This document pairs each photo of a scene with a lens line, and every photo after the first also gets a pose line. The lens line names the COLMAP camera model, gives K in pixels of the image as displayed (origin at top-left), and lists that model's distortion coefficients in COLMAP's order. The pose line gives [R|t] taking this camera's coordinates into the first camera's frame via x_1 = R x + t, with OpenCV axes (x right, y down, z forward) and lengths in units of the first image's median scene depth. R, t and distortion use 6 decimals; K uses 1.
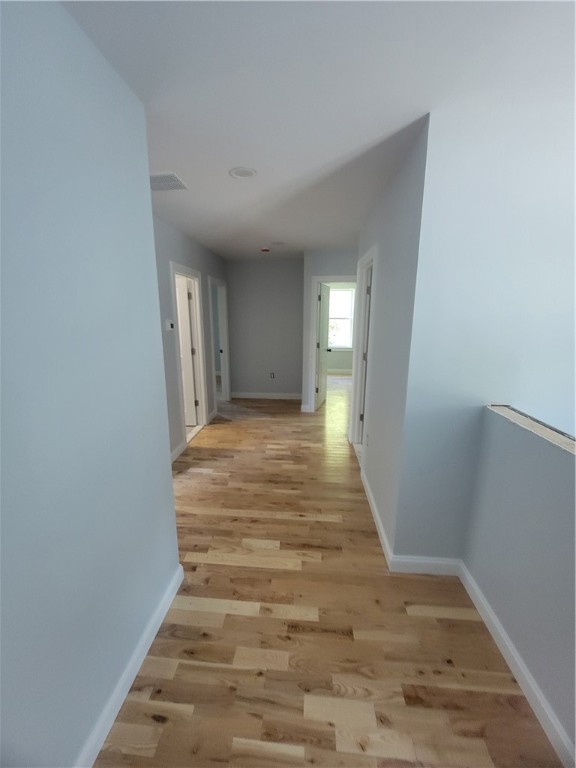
lens RADIAL K [[313.1, 0, 285.5], [0, 313.1, 383.8], [0, 0, 1]] dist [-0.002539, -0.001610]
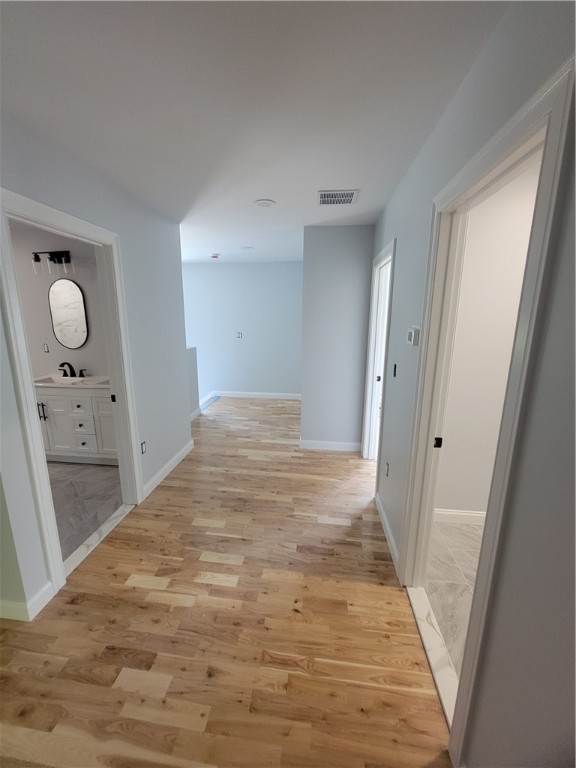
lens RADIAL K [[313.1, 0, 284.4], [0, 313.1, 382.7], [0, 0, 1]] dist [-0.002539, -0.001610]
pose [[-0.999526, -0.005620, 0.030257, -0.187419], [0.007554, 0.908296, 0.418261, -0.380595], [-0.029833, 0.418291, -0.907823, 1.698740]]
